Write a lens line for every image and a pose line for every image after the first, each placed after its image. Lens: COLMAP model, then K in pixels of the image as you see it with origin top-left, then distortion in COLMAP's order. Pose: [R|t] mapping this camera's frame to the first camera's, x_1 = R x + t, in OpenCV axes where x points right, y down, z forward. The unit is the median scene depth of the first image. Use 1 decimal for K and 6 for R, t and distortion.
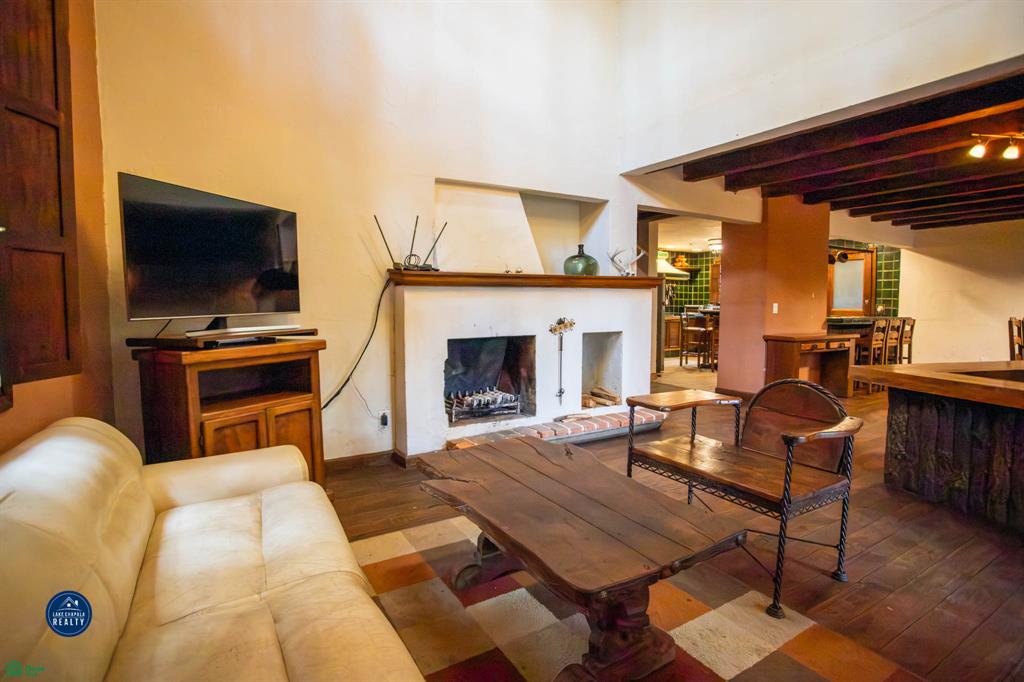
lens RADIAL K [[507.4, 0, 512.0], [0, 507.4, 341.0], [0, 0, 1]] dist [0.000654, 0.000143]
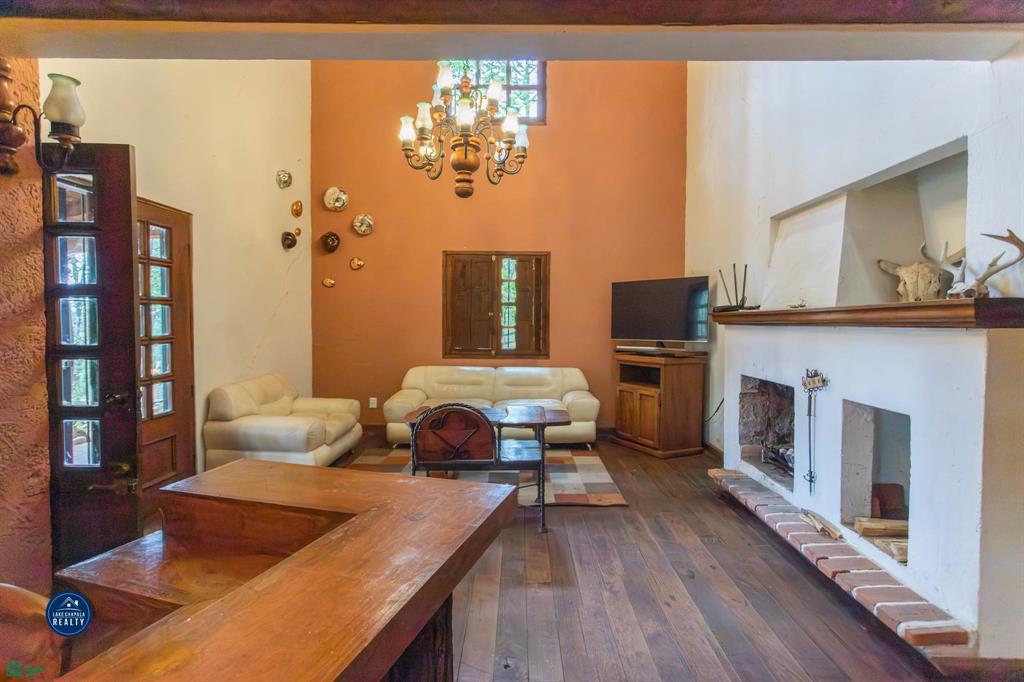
lens RADIAL K [[494.4, 0, 517.9], [0, 494.4, 332.3], [0, 0, 1]] dist [0.009285, 0.000890]
pose [[-0.521977, 0.021008, -0.852701, 0.649079], [-0.066484, 0.995653, 0.065228, -0.082875], [0.850365, 0.090738, -0.518311, 0.737152]]
